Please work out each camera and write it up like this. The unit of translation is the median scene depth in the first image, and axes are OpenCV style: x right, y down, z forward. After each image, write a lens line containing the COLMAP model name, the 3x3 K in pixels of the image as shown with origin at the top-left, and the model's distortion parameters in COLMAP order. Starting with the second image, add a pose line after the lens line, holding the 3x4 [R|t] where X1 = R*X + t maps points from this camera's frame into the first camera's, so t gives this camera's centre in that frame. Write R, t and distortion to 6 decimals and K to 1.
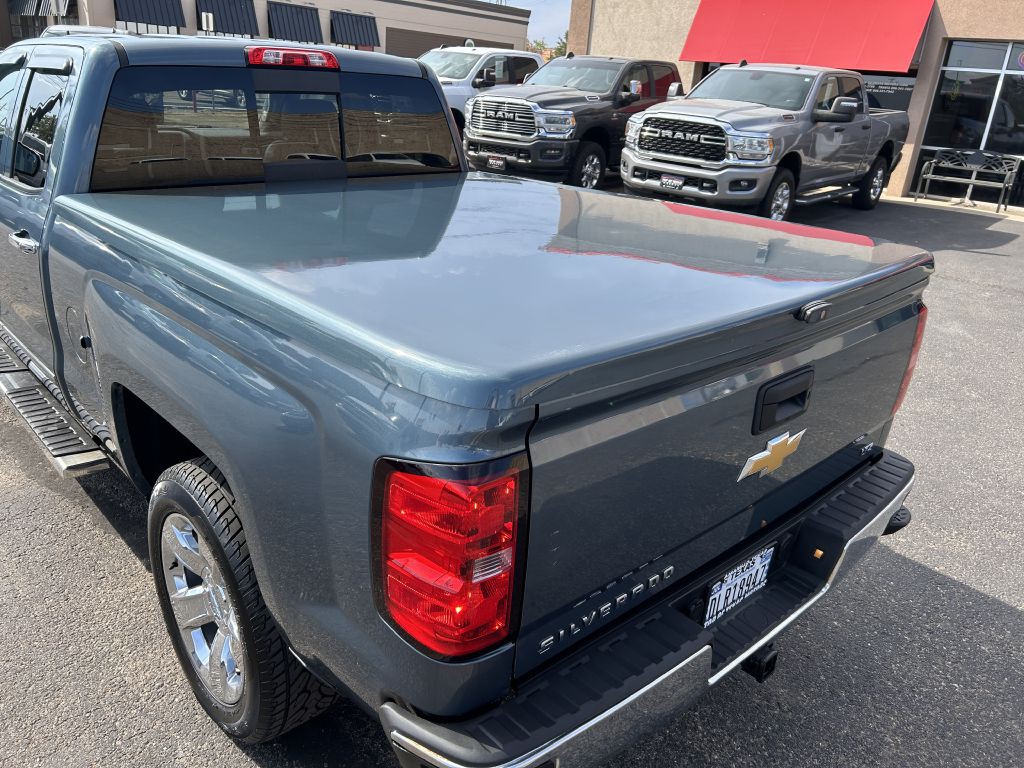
lens RADIAL K [[766.5, 0, 506.1], [0, 766.5, 382.9], [0, 0, 1]] dist [0.036783, -0.035650]
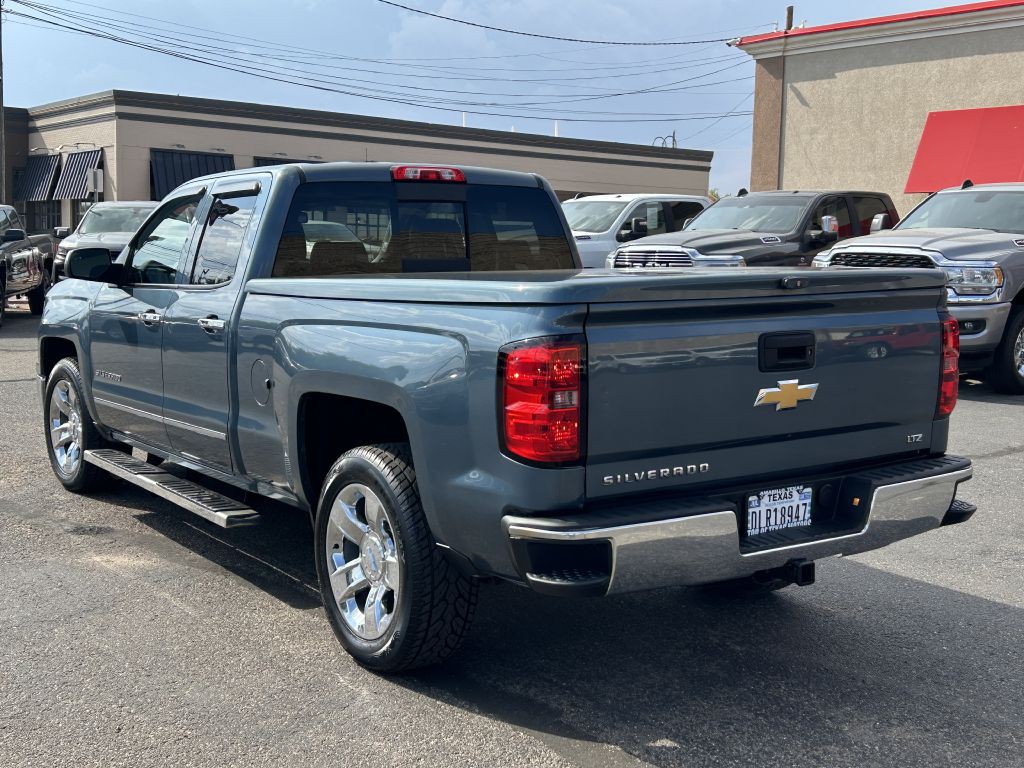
lens RADIAL K [[1219.8, 0, 512.0], [0, 1219.8, 384.0], [0, 0, 1]] dist [0.147177, -0.405284]
pose [[0.988955, -0.039859, -0.142754, 0.033795], [0.000294, 0.963685, -0.267040, 0.124435], [0.148214, 0.264048, 0.953054, -0.218321]]
